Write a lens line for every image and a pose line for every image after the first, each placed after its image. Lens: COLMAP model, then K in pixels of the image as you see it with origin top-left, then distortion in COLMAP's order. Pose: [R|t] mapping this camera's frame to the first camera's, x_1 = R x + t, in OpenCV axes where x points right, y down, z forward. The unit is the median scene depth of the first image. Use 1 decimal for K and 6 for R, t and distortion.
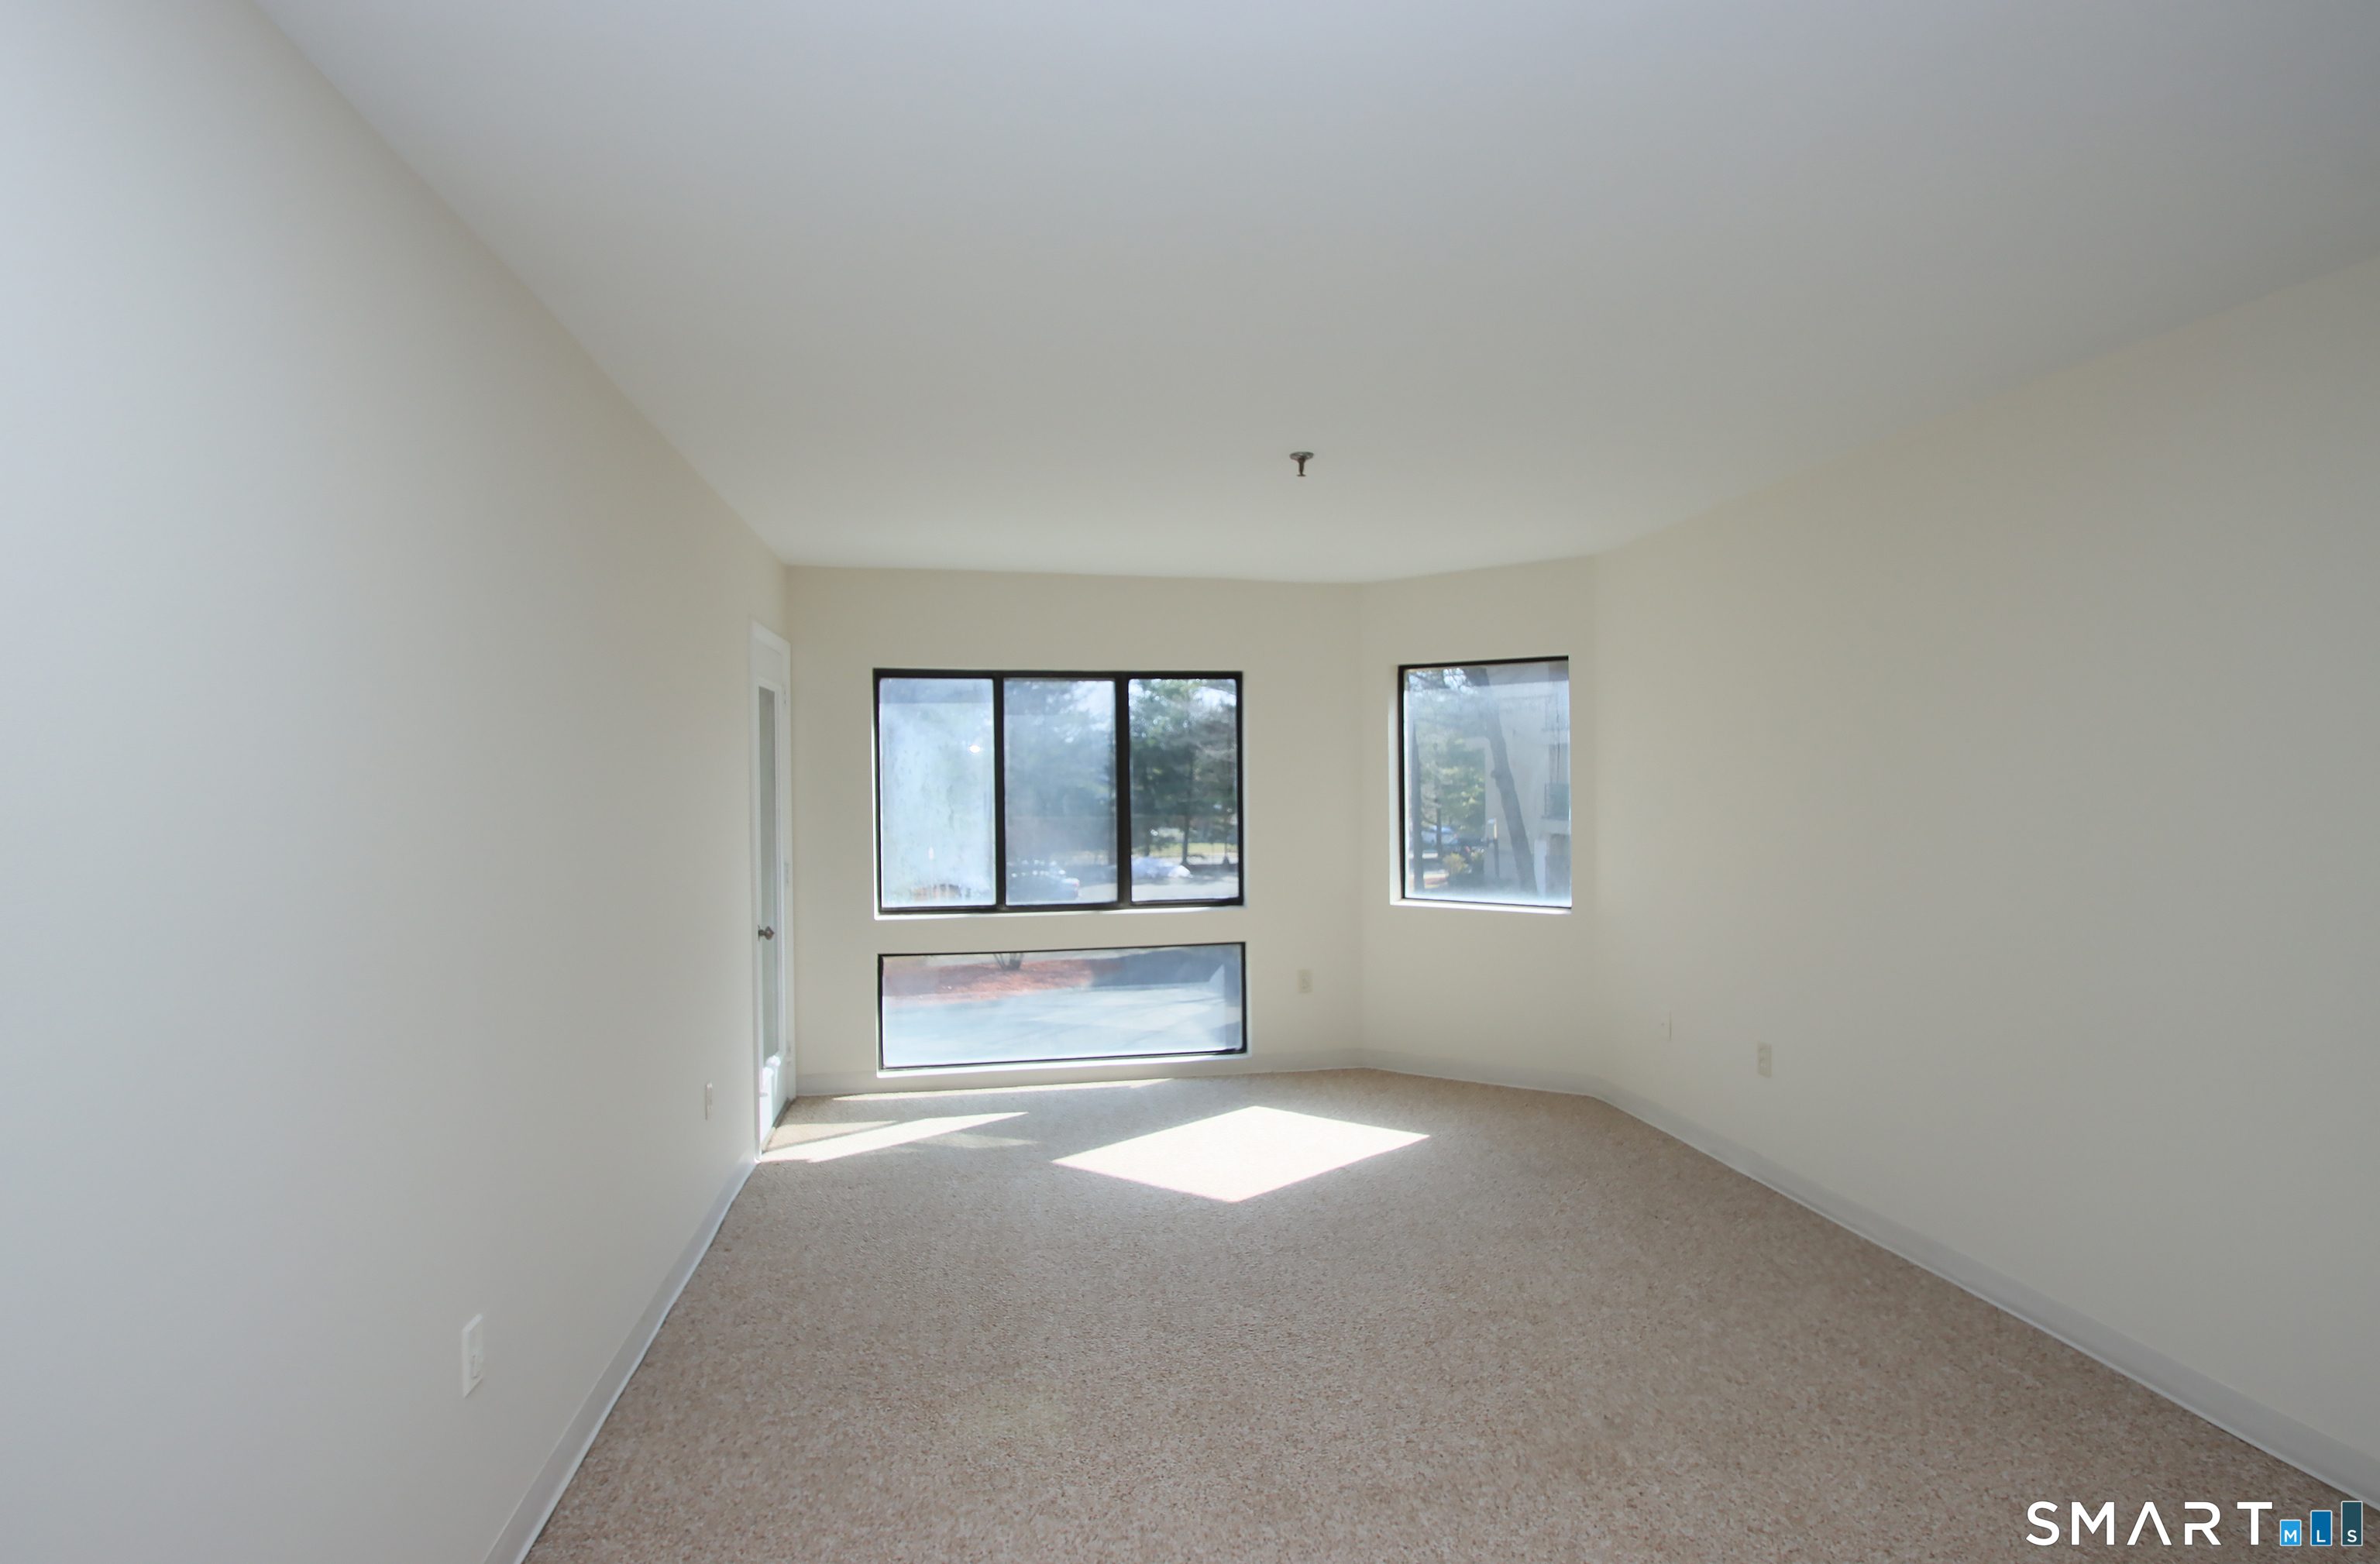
lens RADIAL K [[1221.0, 0, 1255.4], [0, 1221.0, 771.5], [0, 0, 1]] dist [-0.001418, -0.000176]
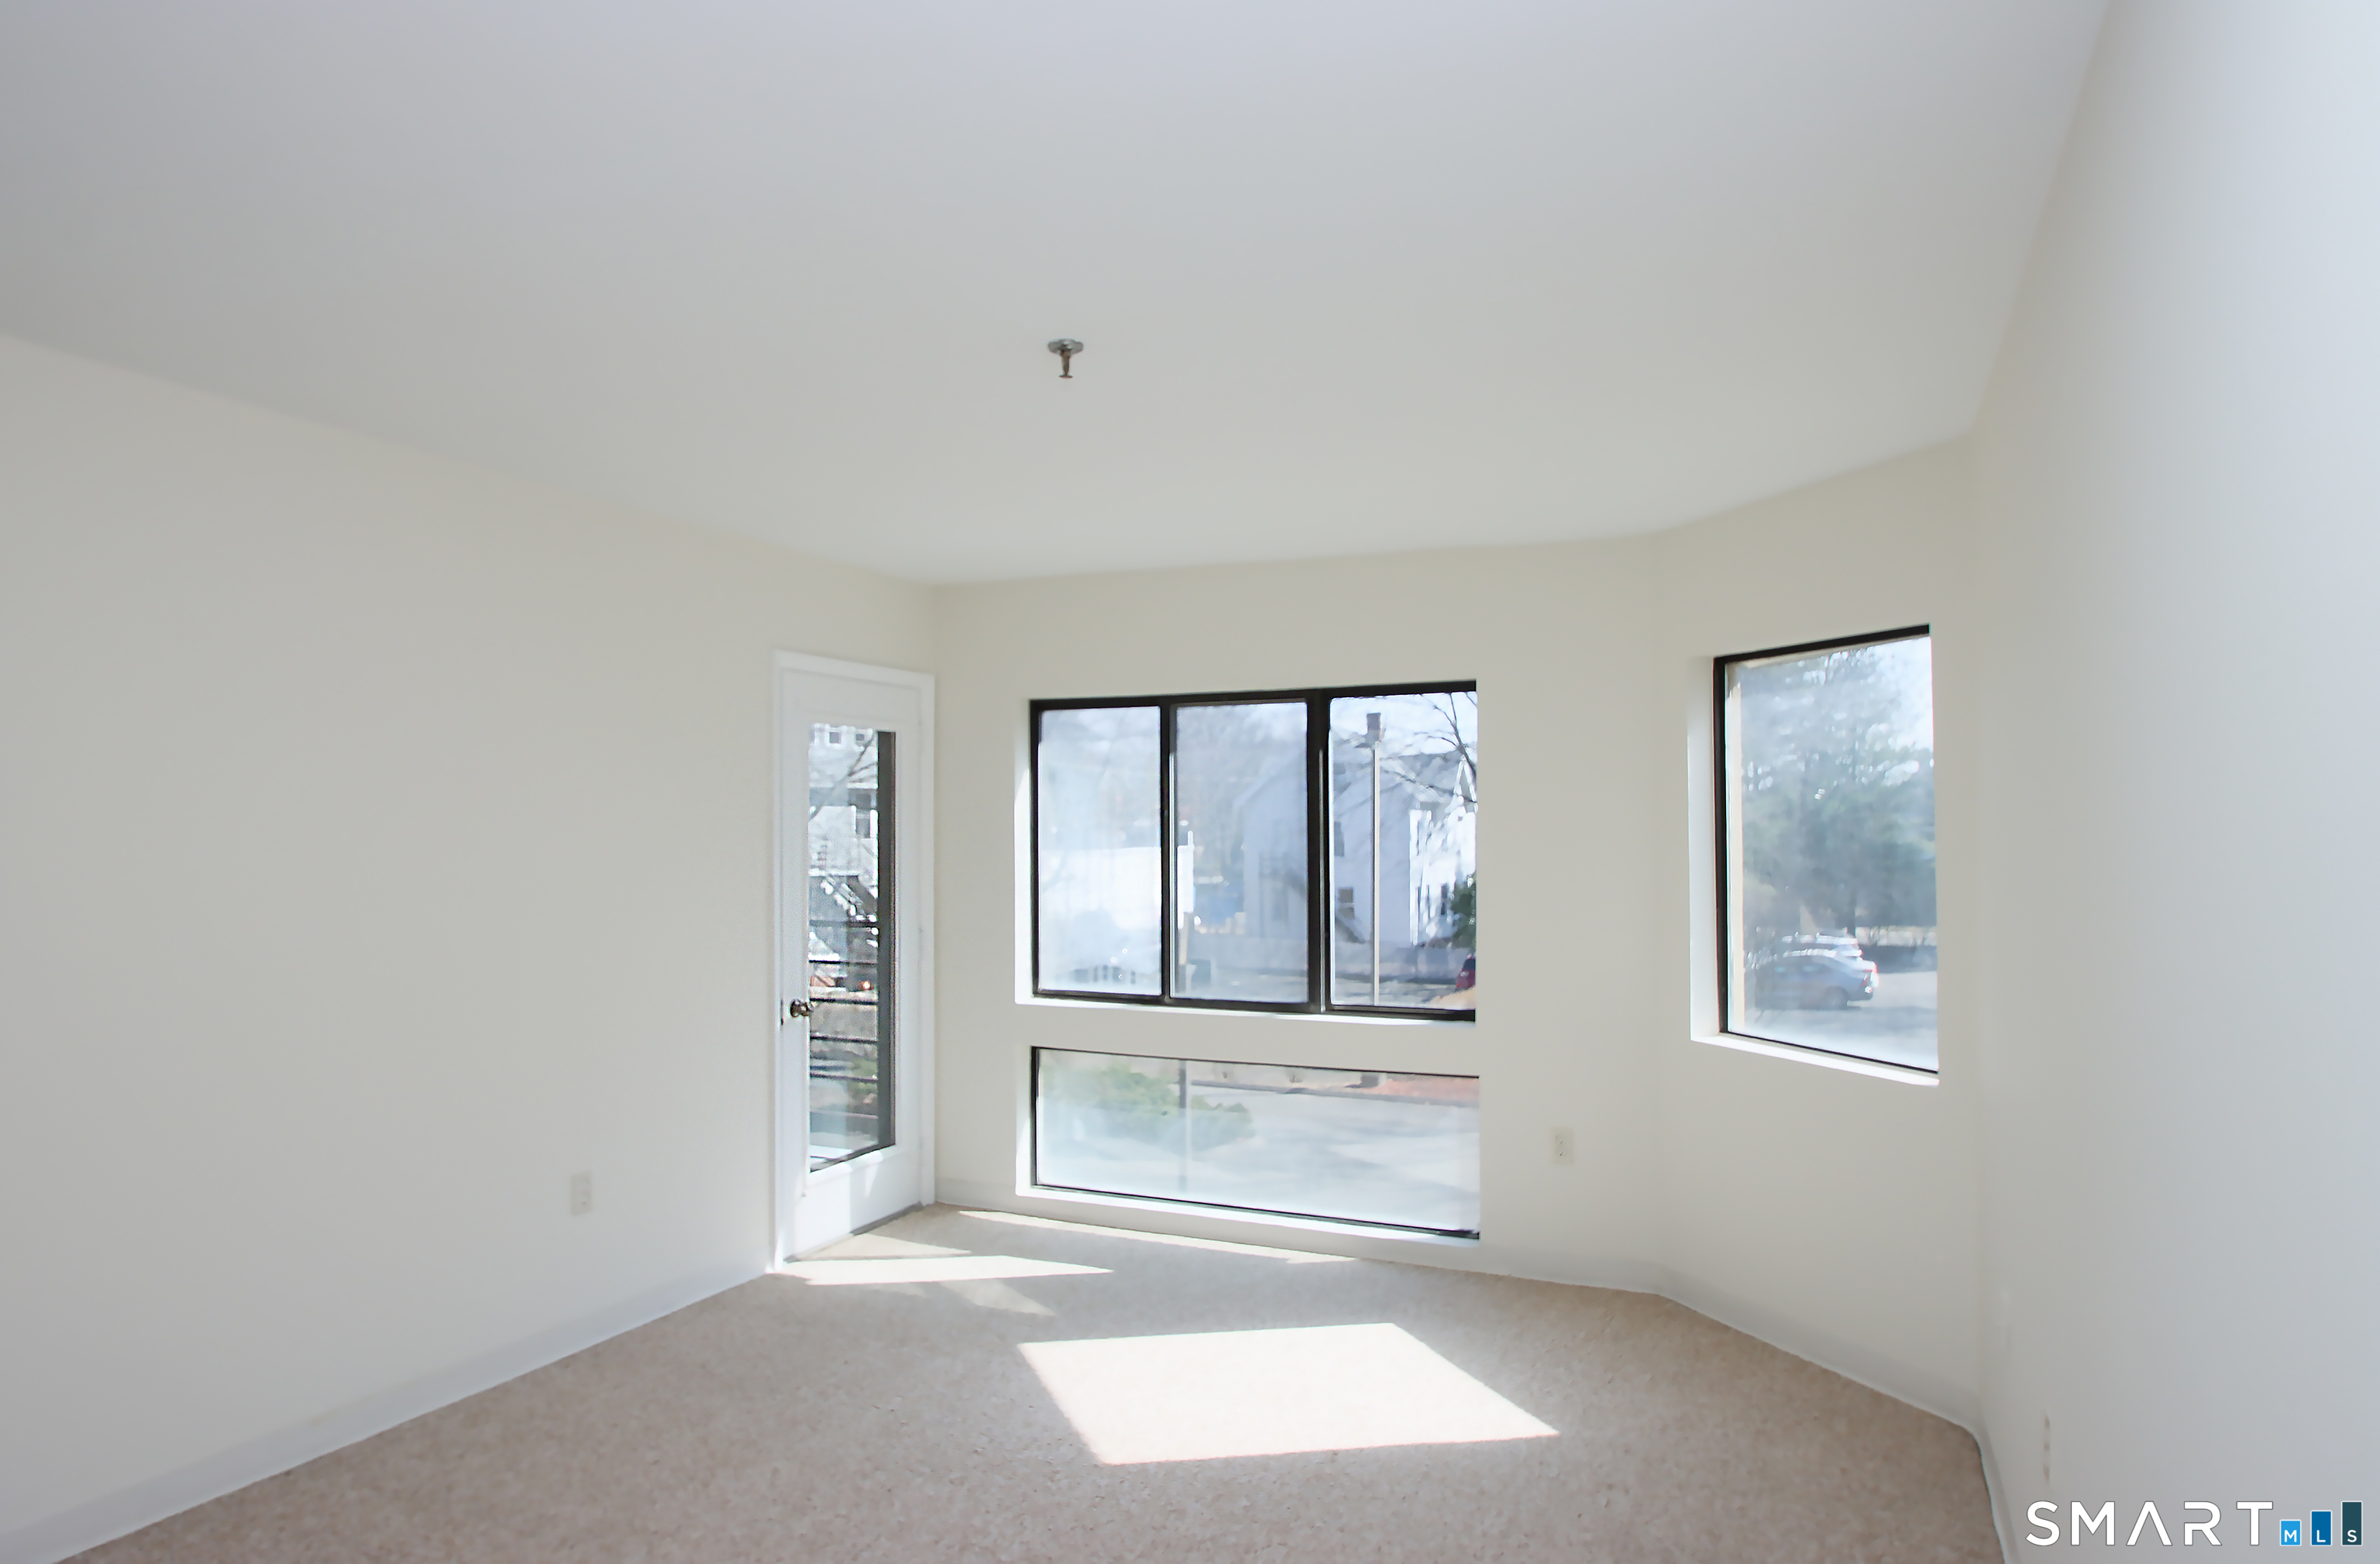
lens RADIAL K [[1431.6, 0, 1190.0], [0, 1431.6, 782.0], [0, 0, 1]] dist [-0.028693, 0.000591]
pose [[0.814851, -0.013410, -0.579516, 0.335100], [-0.003262, 0.999610, -0.027717, -0.001846], [0.579662, 0.024475, 0.814489, 0.263119]]
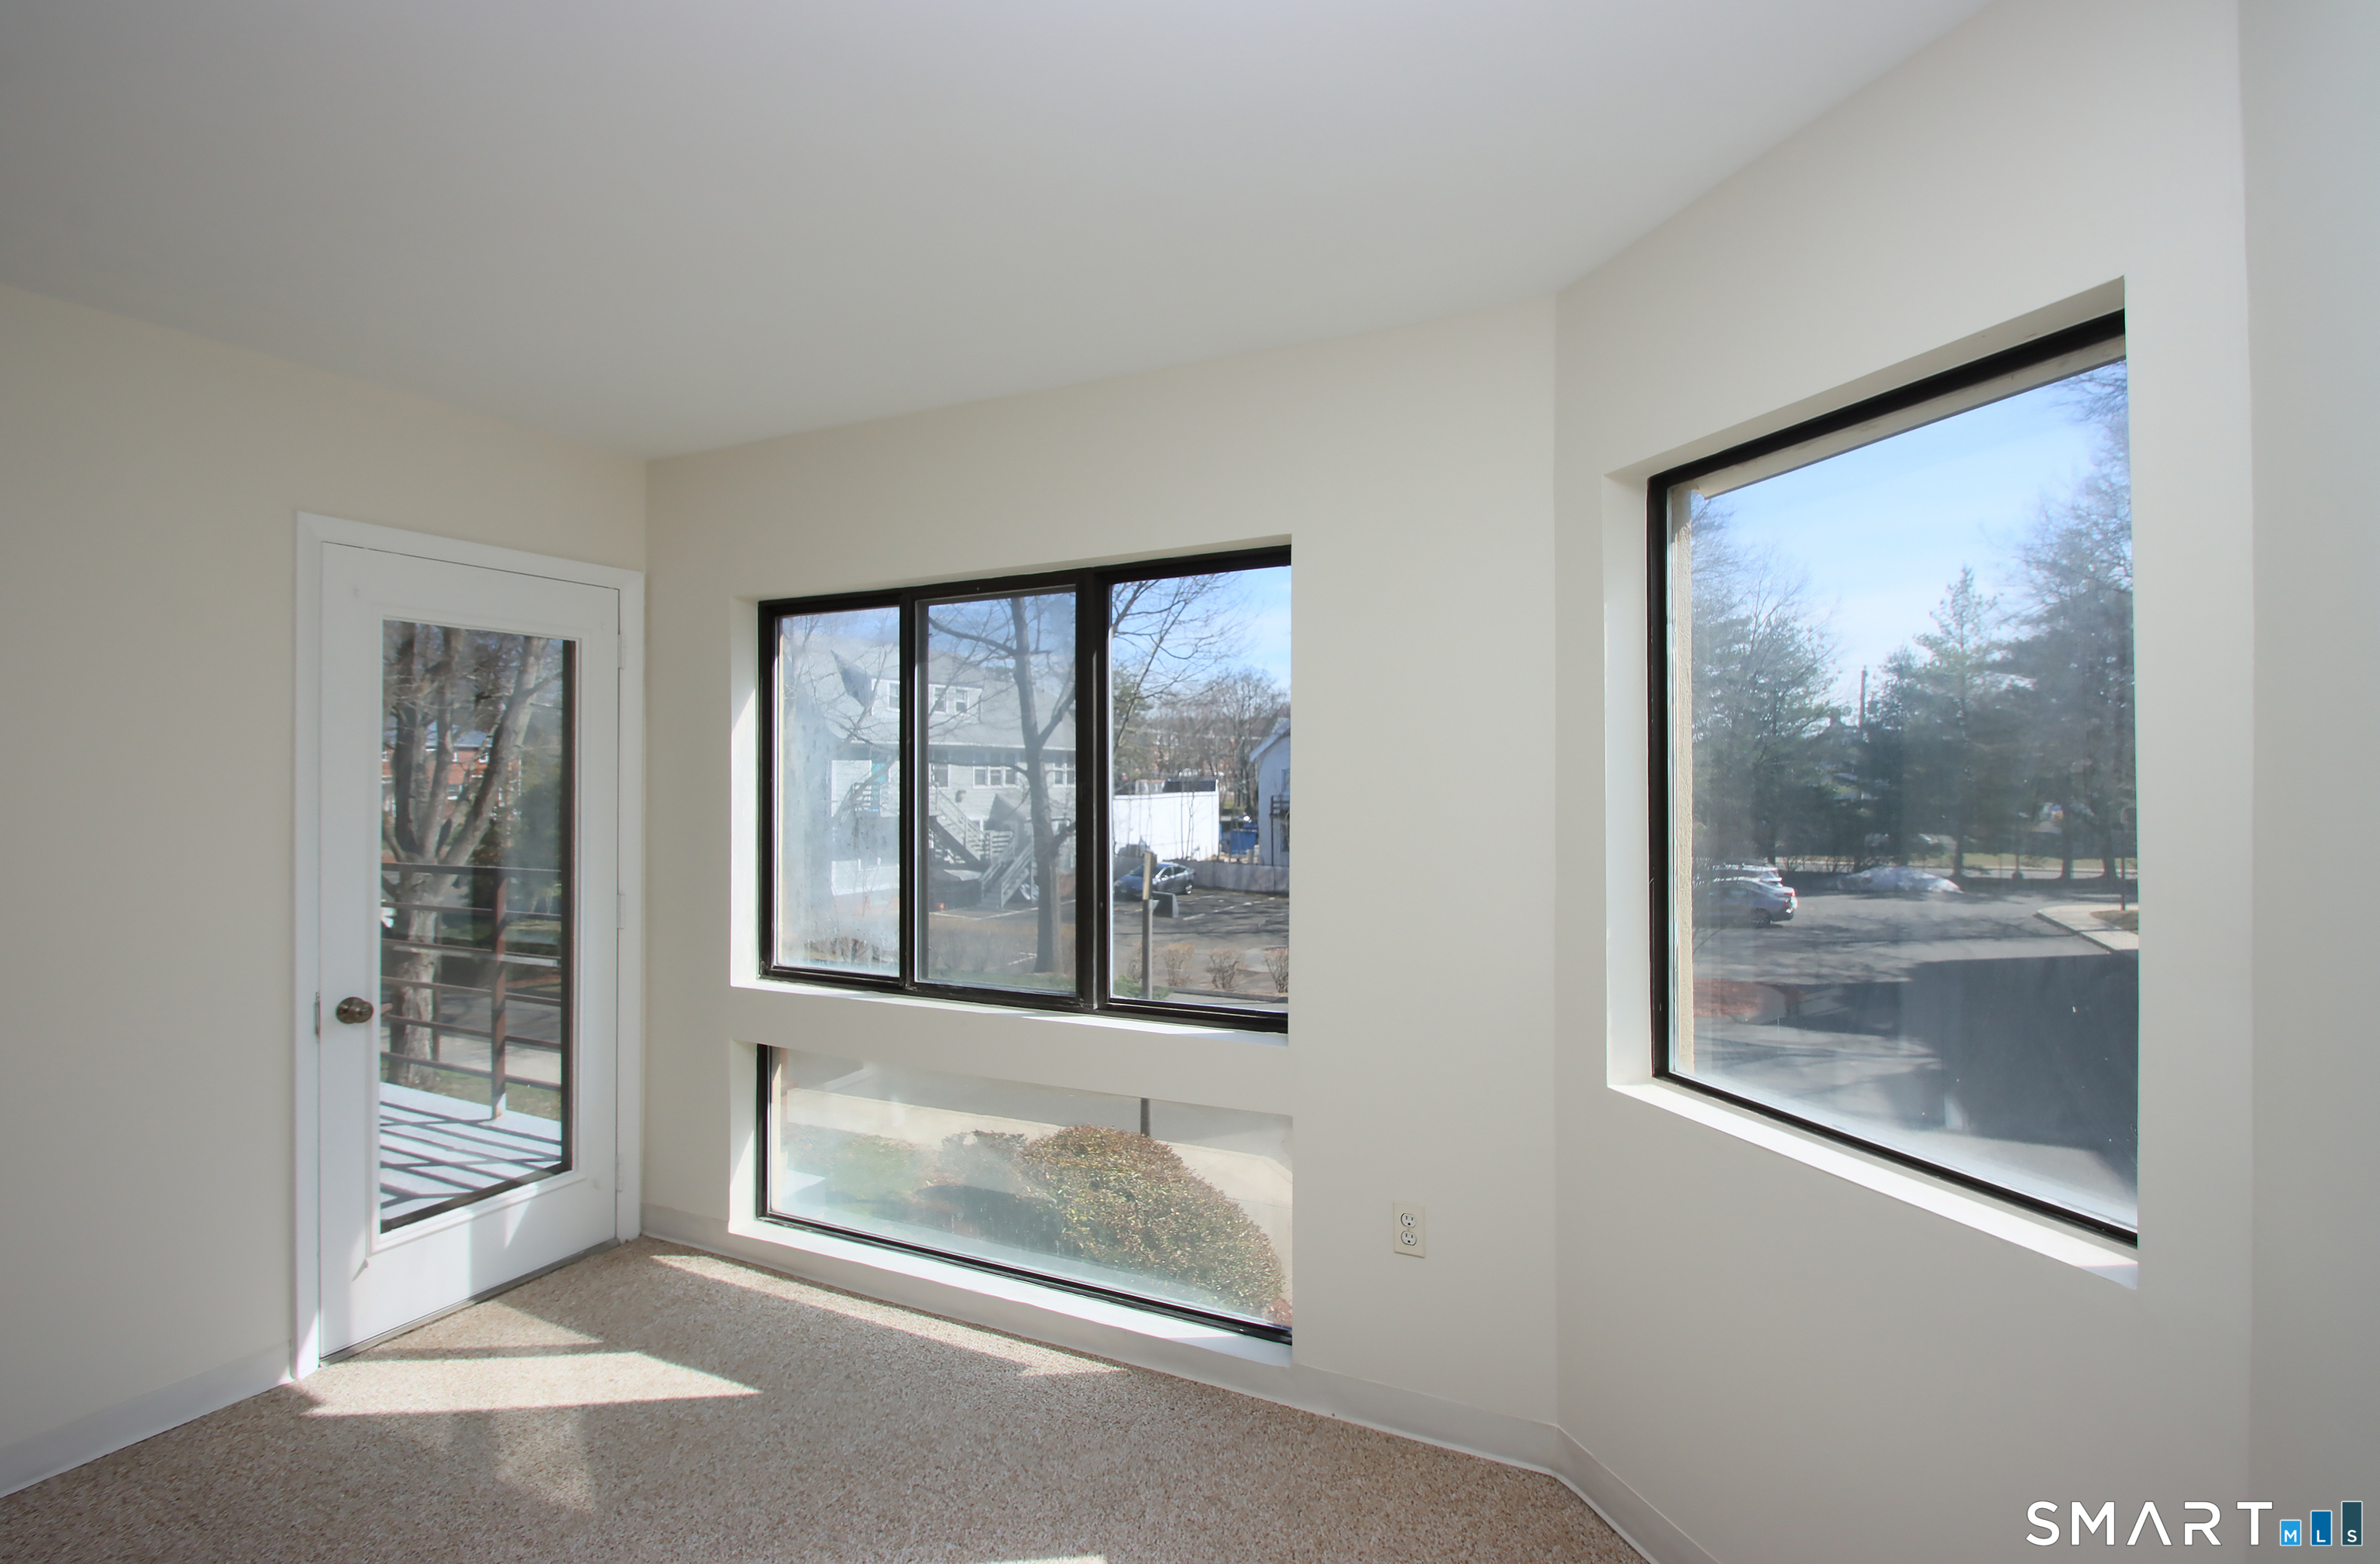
lens RADIAL K [[1128.0, 0, 1151.7], [0, 1128.0, 780.2], [0, 0, 1]] dist [0.031930, -0.031574]
pose [[0.776041, 0.001071, -0.630682, 0.231799], [0.003741, 0.999973, 0.006302, 0.008716], [0.630672, -0.007250, 0.776016, 0.649542]]
